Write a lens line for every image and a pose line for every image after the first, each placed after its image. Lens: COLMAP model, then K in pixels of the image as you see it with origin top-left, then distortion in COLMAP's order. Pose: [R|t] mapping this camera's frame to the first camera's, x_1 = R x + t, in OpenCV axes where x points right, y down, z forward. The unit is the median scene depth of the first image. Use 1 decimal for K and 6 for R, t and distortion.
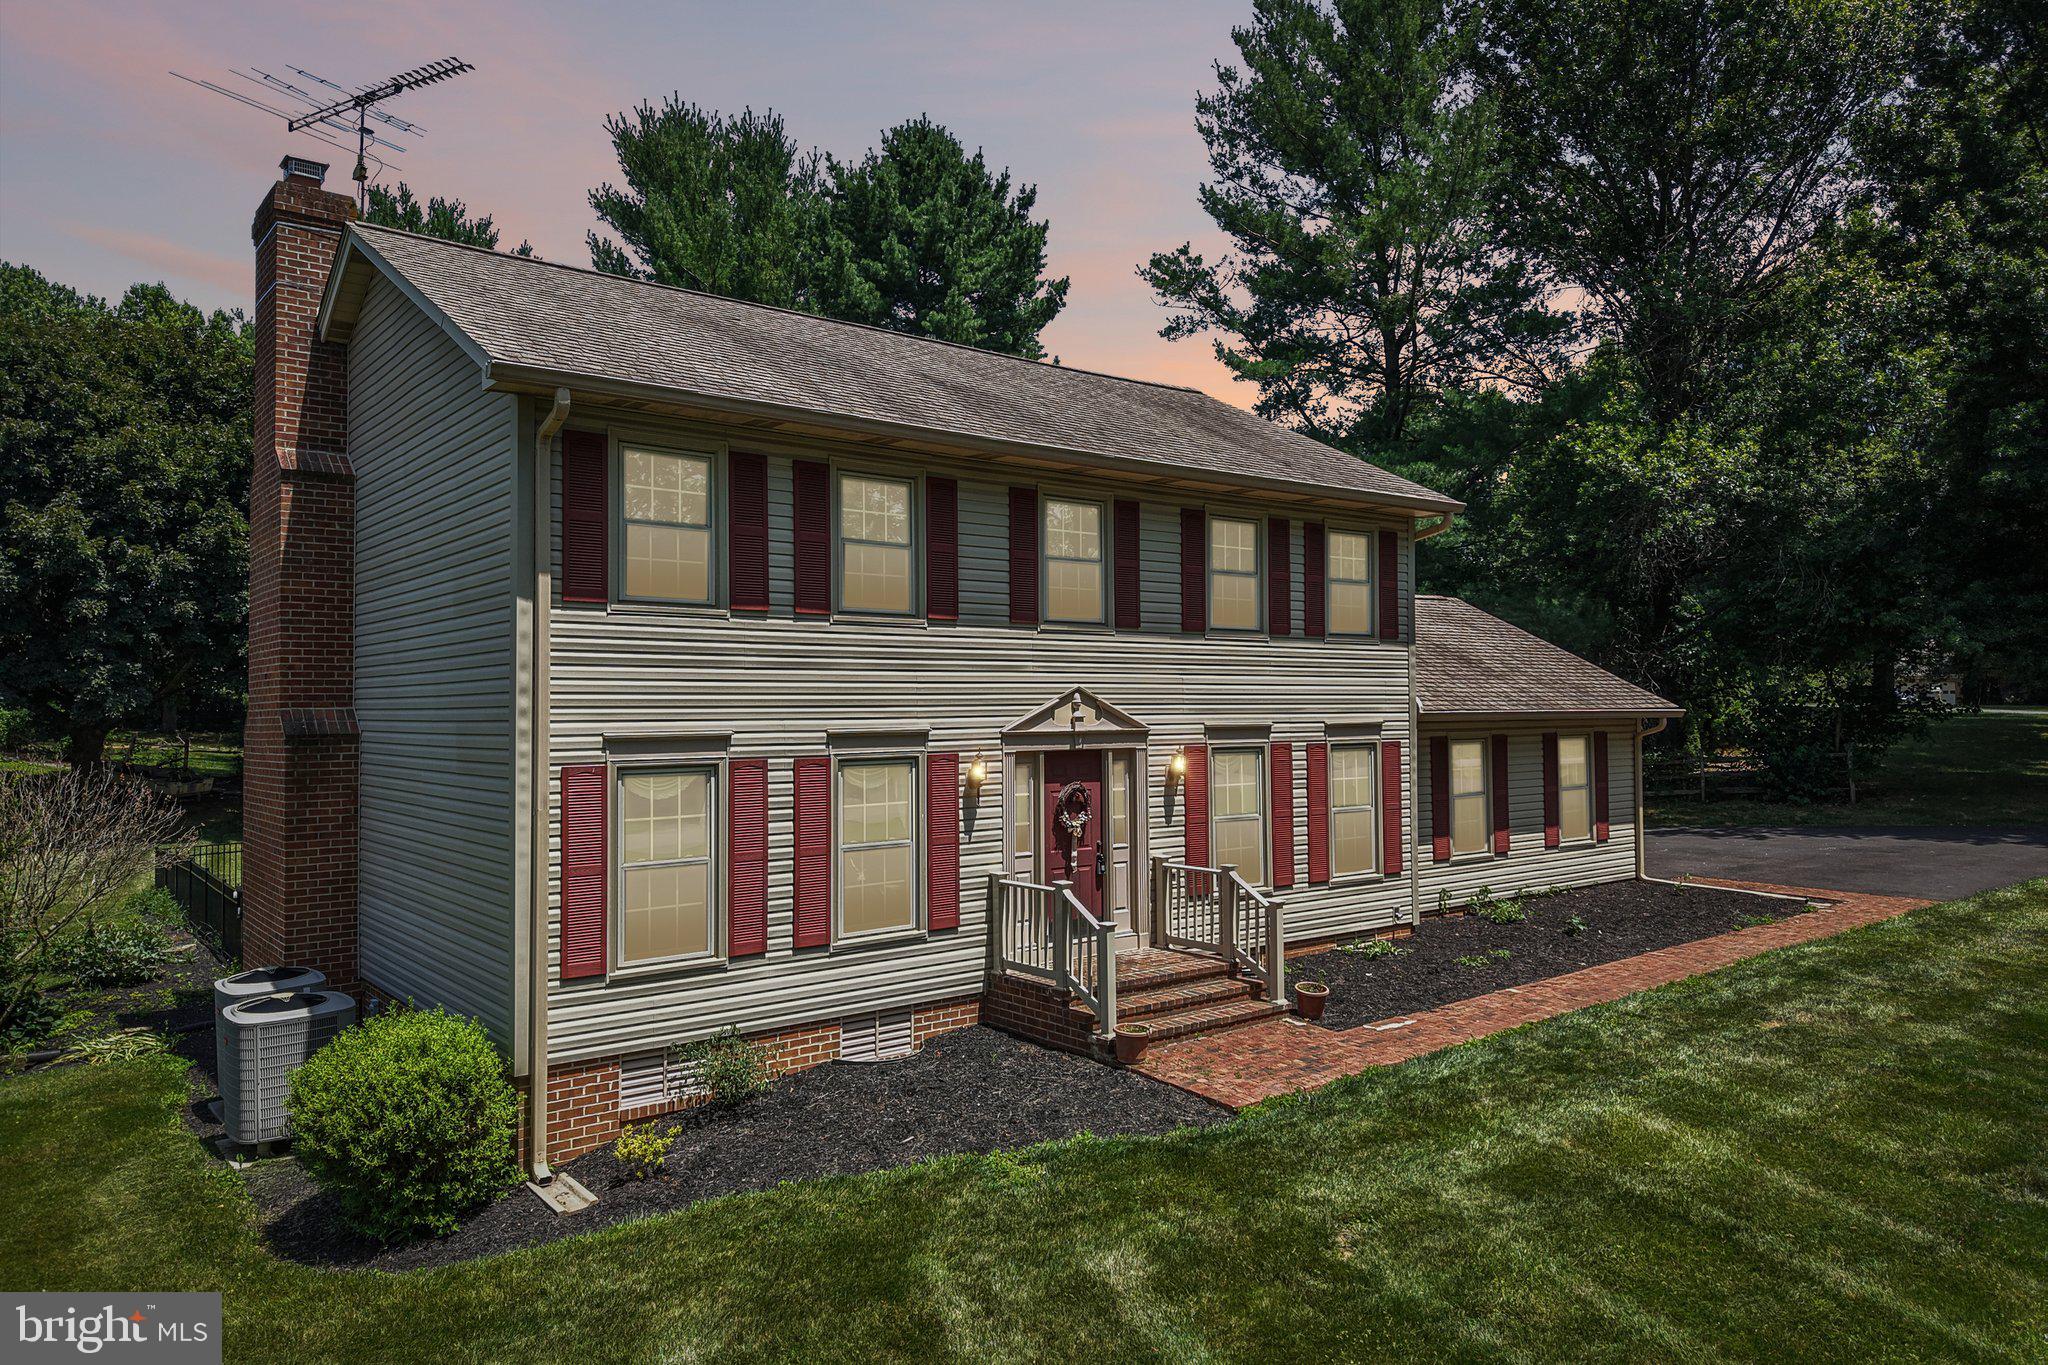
lens RADIAL K [[1374.9, 0, 1024.0], [0, 1374.9, 682.5], [0, 0, 1]] dist [0.001317, -0.000006]
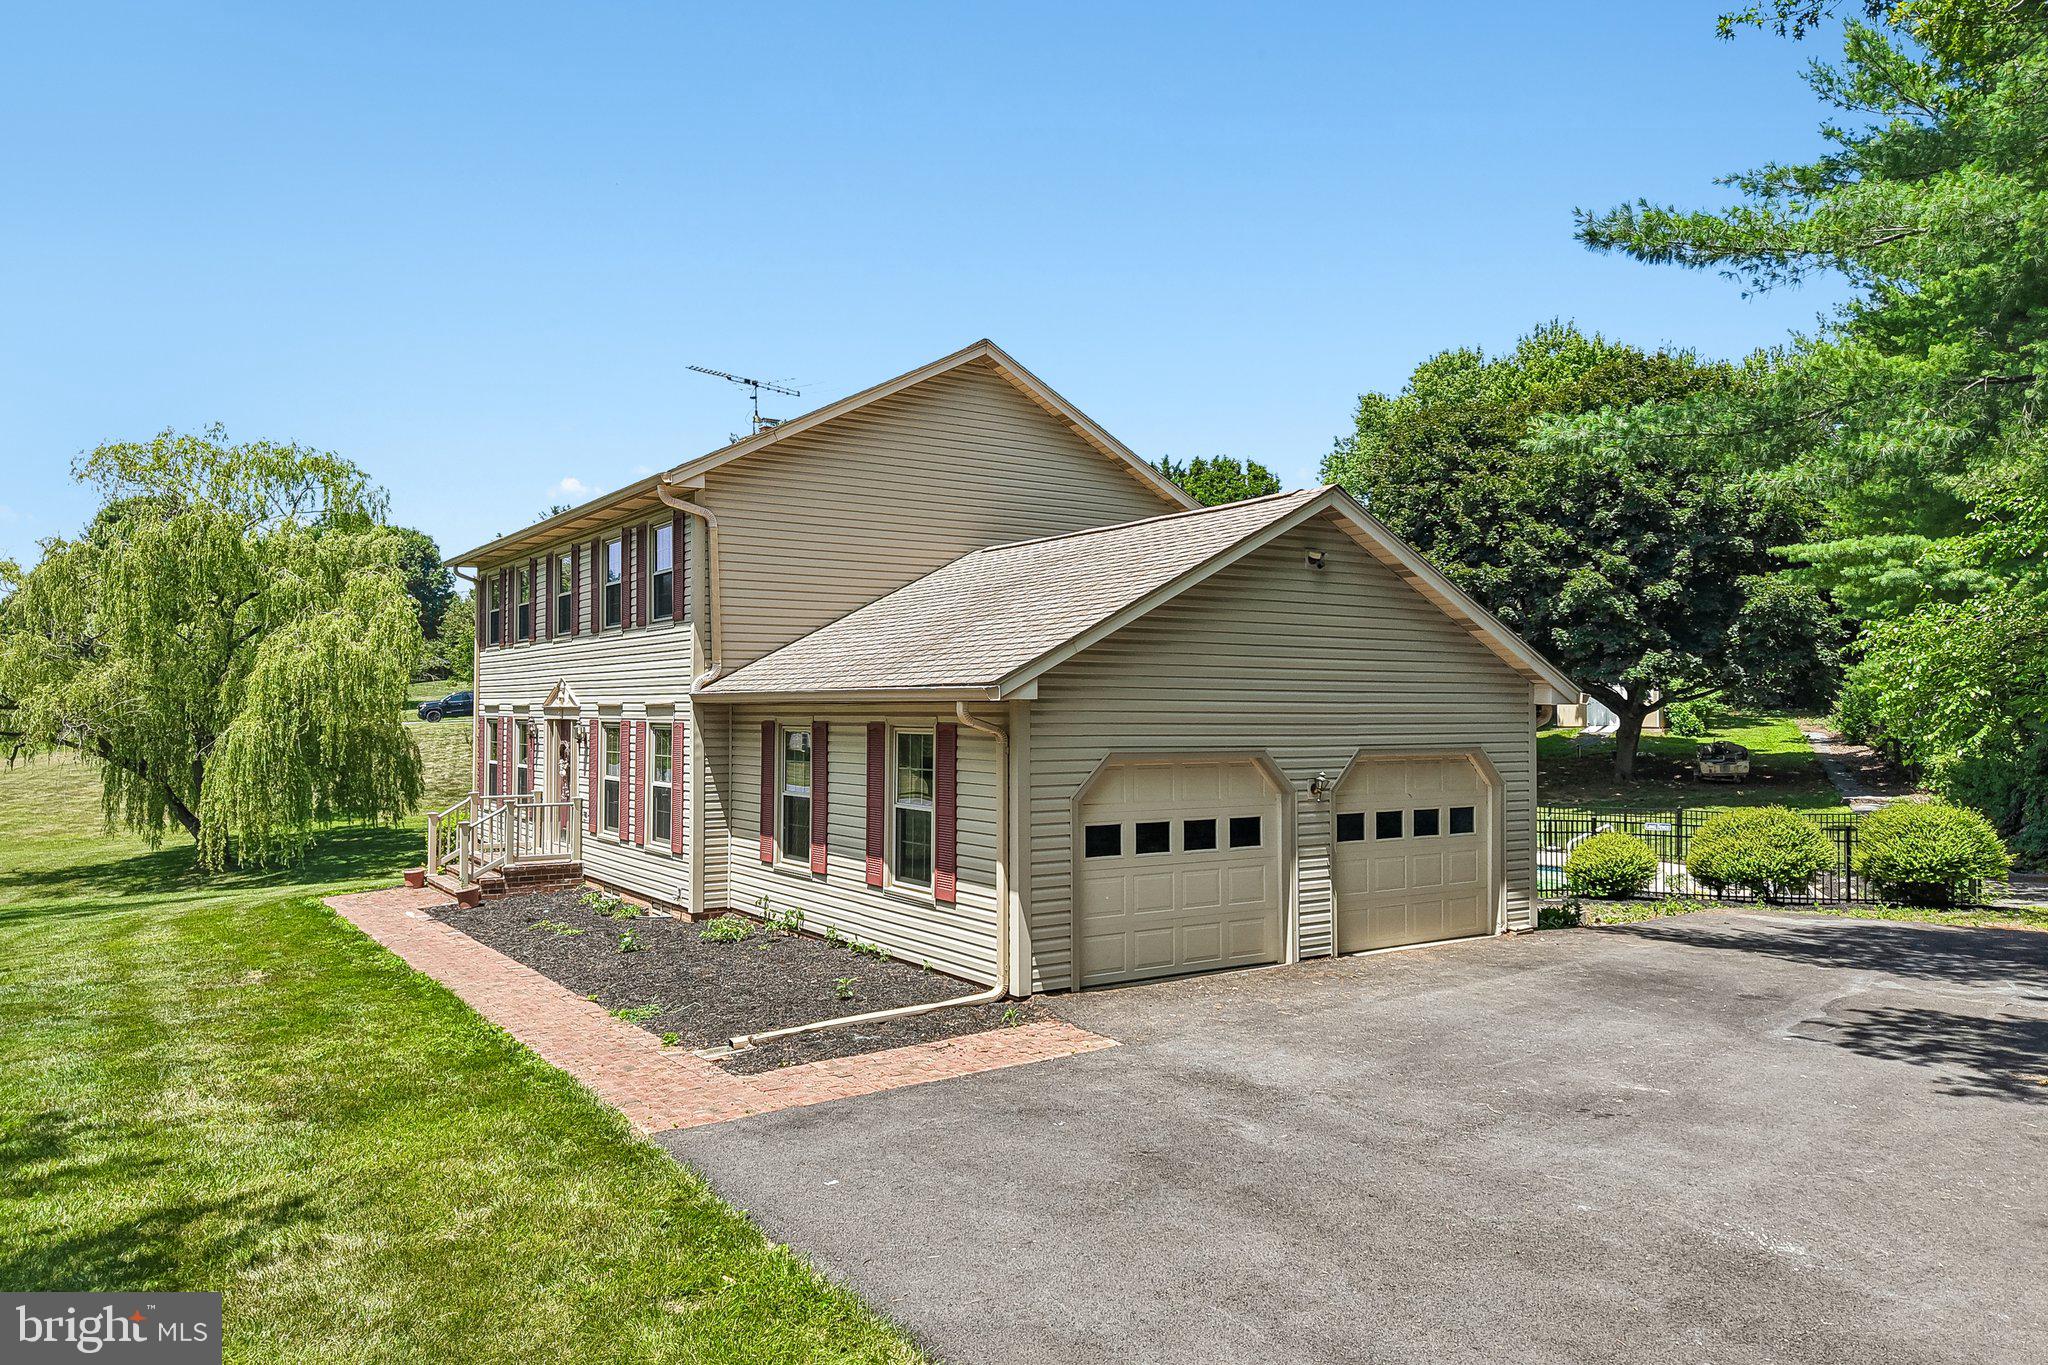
lens RADIAL K [[1353.6, 0, 1032.2], [0, 1353.6, 694.9], [0, 0, 1]] dist [0.036119, -0.035622]
pose [[-0.056947, -0.003293, -0.998372, 1.320040], [0.022597, 0.999734, -0.004587, 0.034989], [0.998121, -0.022821, -0.056857, 1.395389]]
